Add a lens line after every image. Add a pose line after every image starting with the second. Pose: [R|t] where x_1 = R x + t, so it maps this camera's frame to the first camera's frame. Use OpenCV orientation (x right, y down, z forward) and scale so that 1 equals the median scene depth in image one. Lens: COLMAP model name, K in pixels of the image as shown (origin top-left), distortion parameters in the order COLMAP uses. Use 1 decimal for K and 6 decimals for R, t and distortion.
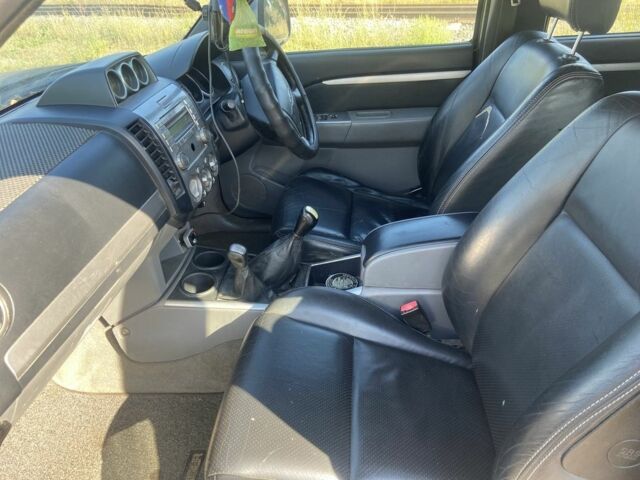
lens RADIAL K [[476.9, 0, 319.9], [0, 476.9, 241.8], [0, 0, 1]] dist [0.048141, -0.009476]
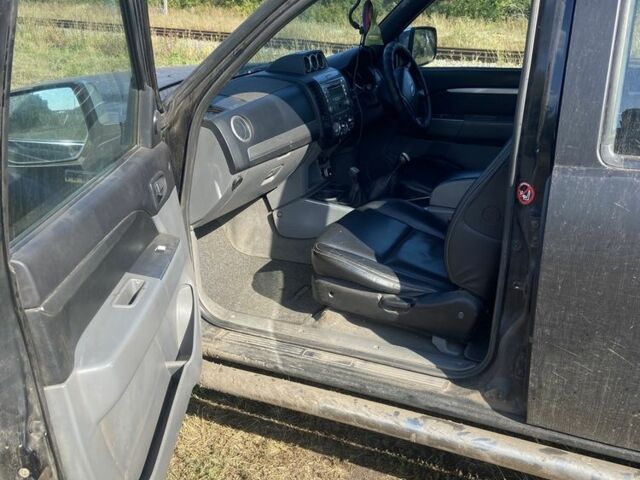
lens RADIAL K [[564.4, 0, 318.6], [0, 564.4, 239.4], [0, 0, 1]] dist [0.074561, -0.012277]
pose [[0.940784, 0.159706, -0.299030, 0.303750], [-0.197947, 0.974881, -0.102101, 0.436072], [0.275212, 0.155247, 0.948766, -0.760720]]
